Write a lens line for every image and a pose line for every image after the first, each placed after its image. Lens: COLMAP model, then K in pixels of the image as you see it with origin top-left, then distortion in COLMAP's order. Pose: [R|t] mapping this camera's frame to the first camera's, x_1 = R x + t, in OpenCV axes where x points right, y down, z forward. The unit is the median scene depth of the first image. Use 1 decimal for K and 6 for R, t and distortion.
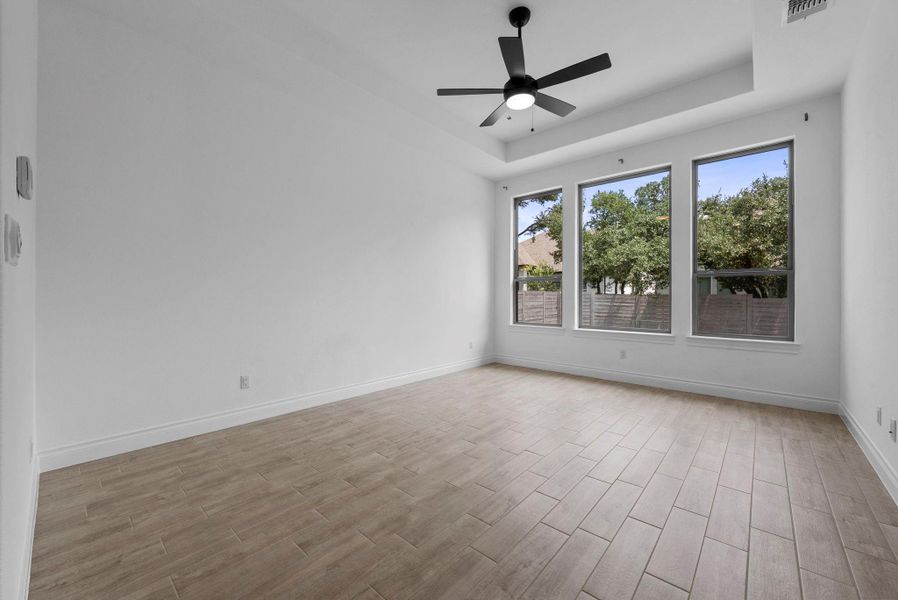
lens RADIAL K [[351.5, 0, 446.2], [0, 351.5, 299.2], [0, 0, 1]] dist [-0.018604, 0.000189]
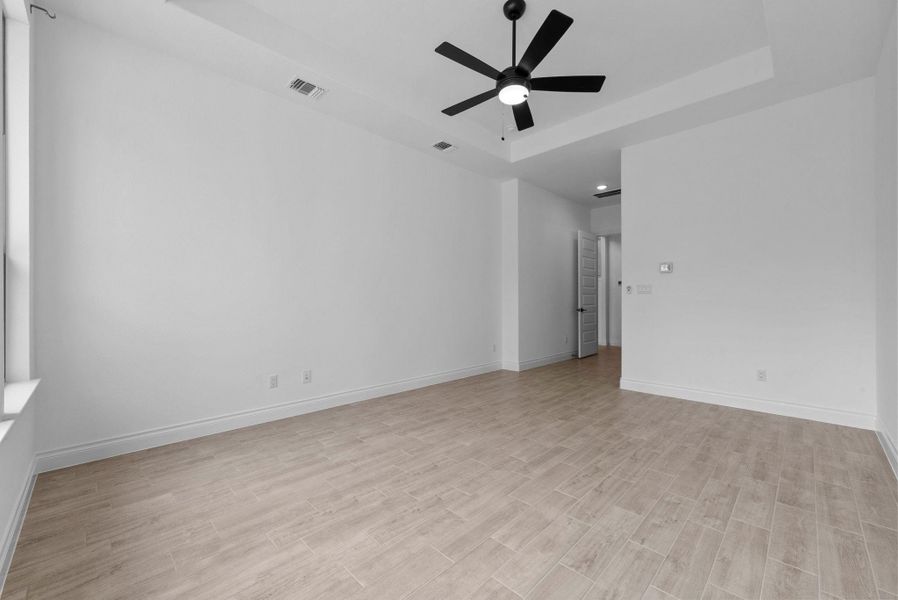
lens RADIAL K [[351.5, 0, 450.5], [0, 351.5, 301.2], [0, 0, 1]] dist [-0.018604, 0.000189]
pose [[-0.998542, 0.003628, 0.053861, 0.335982], [0.003631, 0.999993, -0.000028, -0.007292], [-0.053860, 0.000168, -0.998548, 1.987311]]
